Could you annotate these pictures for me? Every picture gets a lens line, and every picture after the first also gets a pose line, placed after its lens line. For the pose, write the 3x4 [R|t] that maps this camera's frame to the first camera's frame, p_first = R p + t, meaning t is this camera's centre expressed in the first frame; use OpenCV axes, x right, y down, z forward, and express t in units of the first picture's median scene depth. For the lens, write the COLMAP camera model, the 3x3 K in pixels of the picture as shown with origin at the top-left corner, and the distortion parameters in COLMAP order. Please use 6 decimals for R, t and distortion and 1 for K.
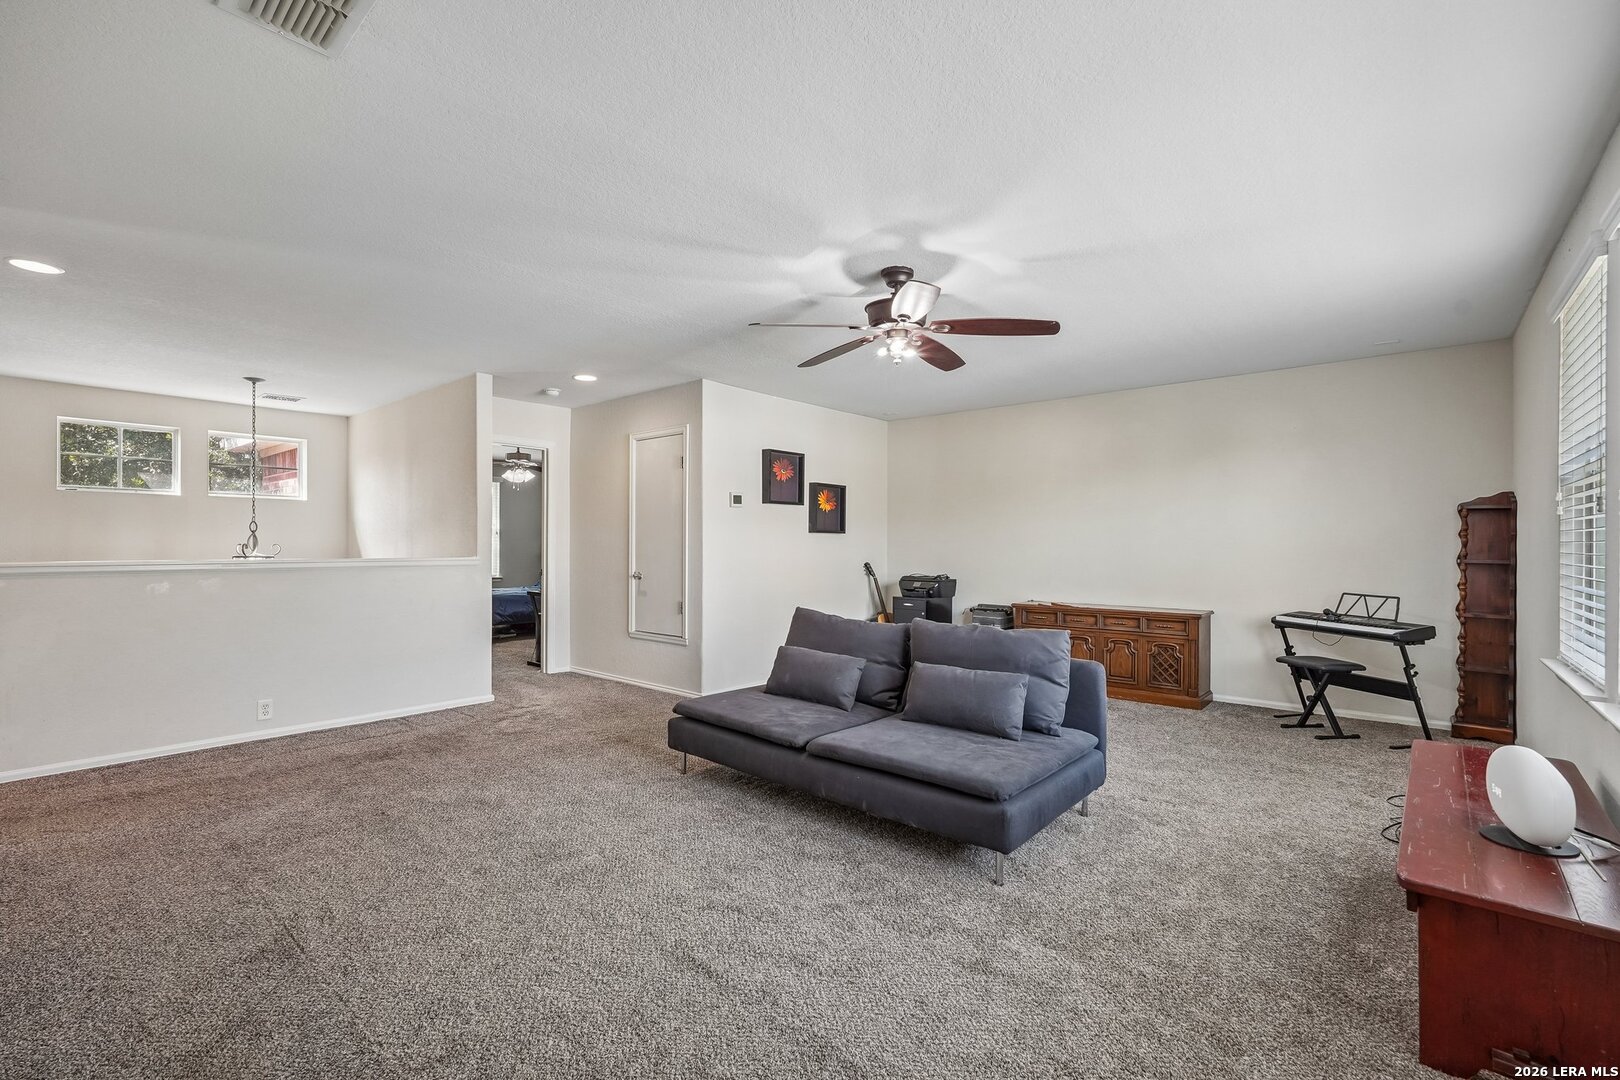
lens RADIAL K [[715.5, 0, 810.0], [0, 715.5, 540.0], [0, 0, 1]] dist [0.020082, 0.000204]
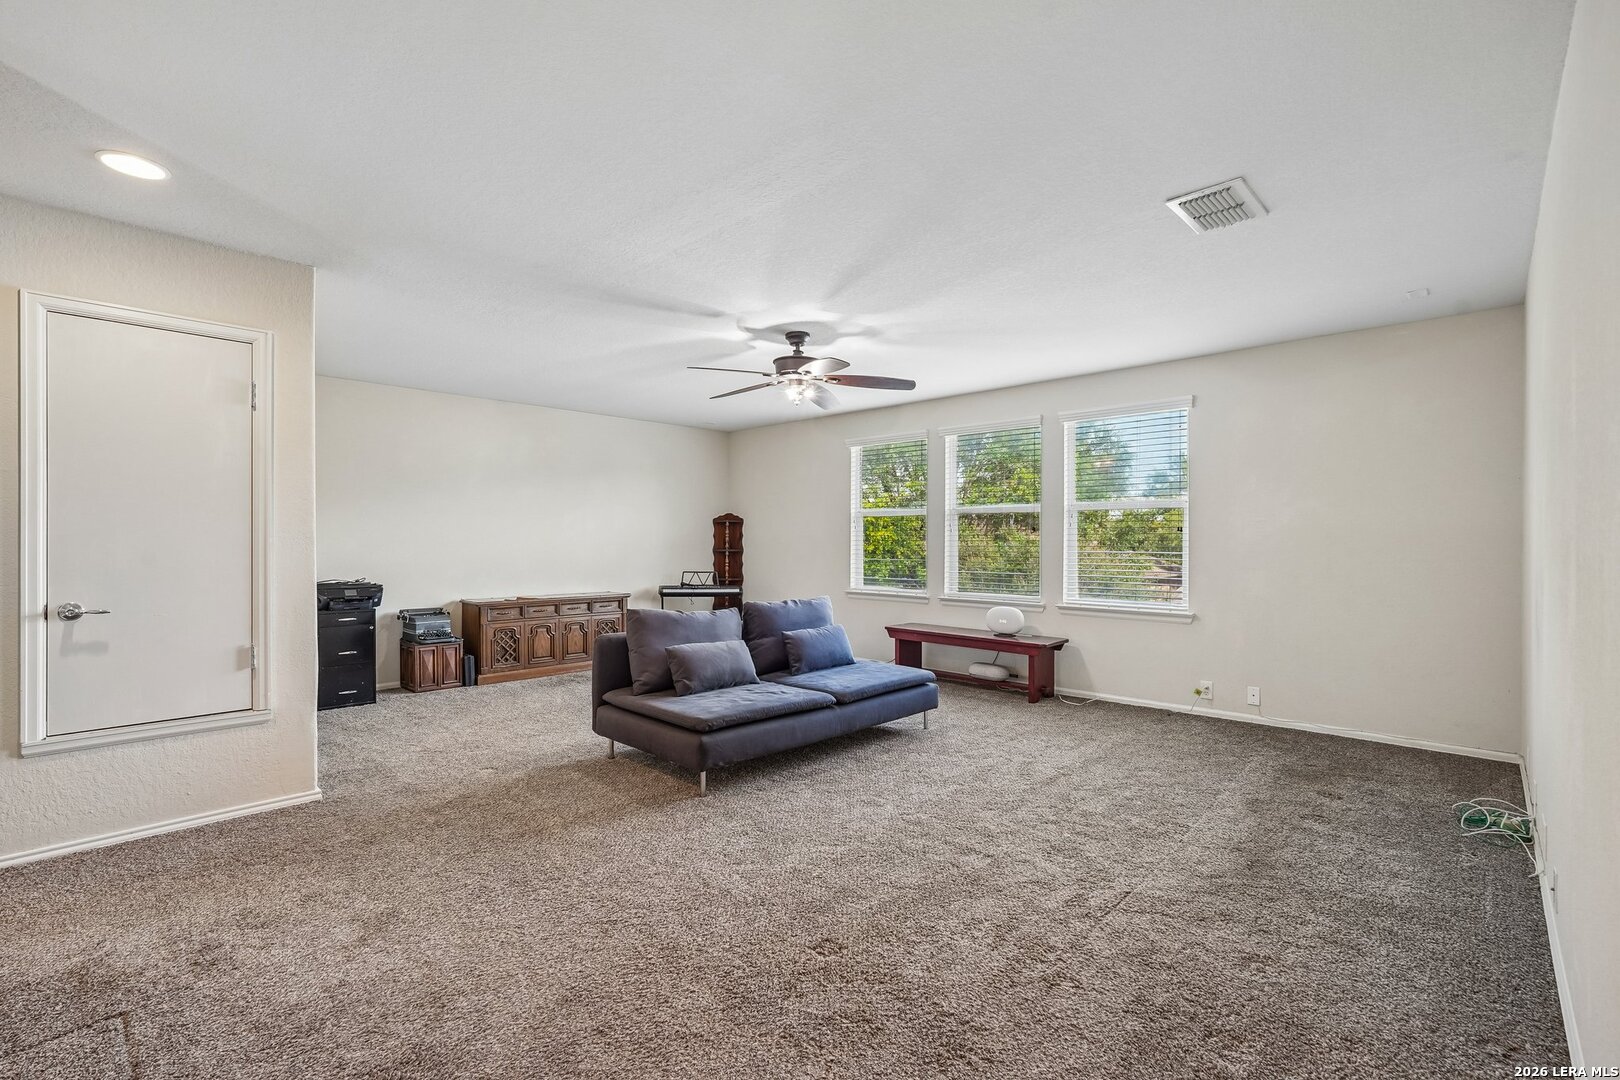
lens RADIAL K [[698.3, 0, 810.0], [0, 698.3, 540.0], [0, 0, 1]] dist [0.000810, 0.000105]
pose [[0.071958, 0.000555, 0.997407, -0.827576], [-0.007889, 0.999969, 0.000013, 0.000846], [-0.997376, -0.007869, 0.071961, 0.635455]]
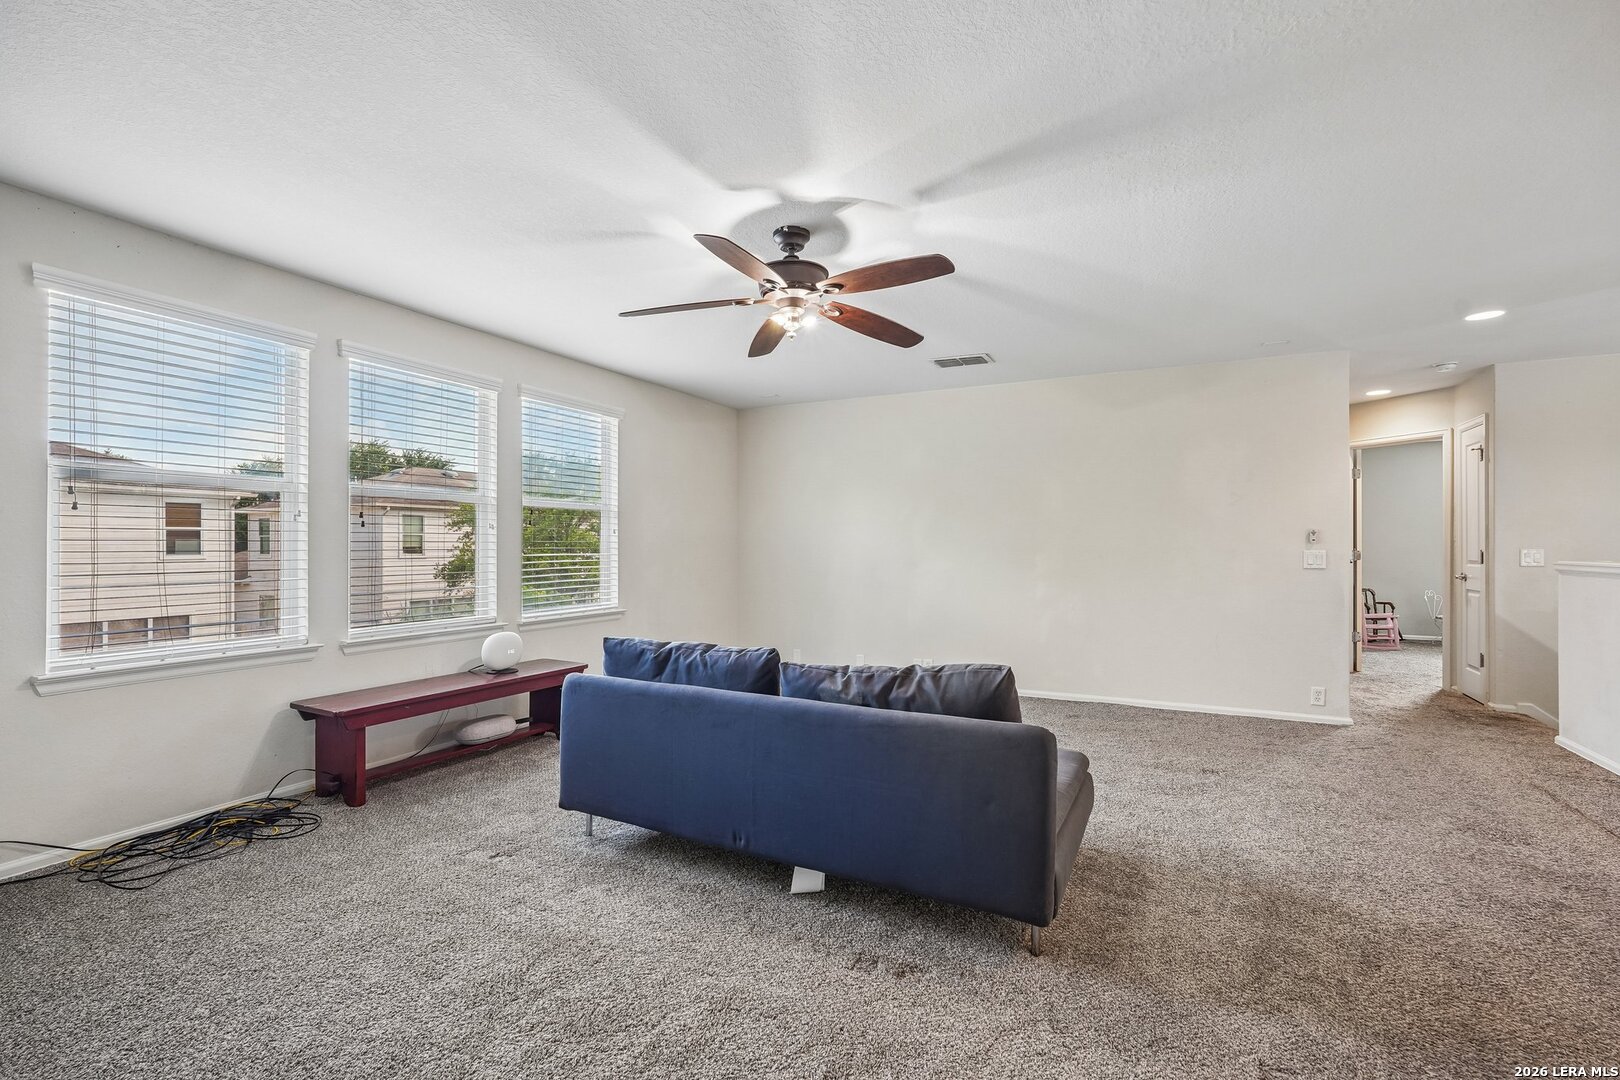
lens RADIAL K [[715.5, 0, 810.0], [0, 715.5, 540.0], [0, 0, 1]] dist [0.020082, 0.000204]
pose [[-0.978196, -0.001917, -0.207674, 0.205730], [0.001122, 0.999894, -0.014512, 0.011508], [0.207680, -0.014428, -0.978090, 1.341925]]
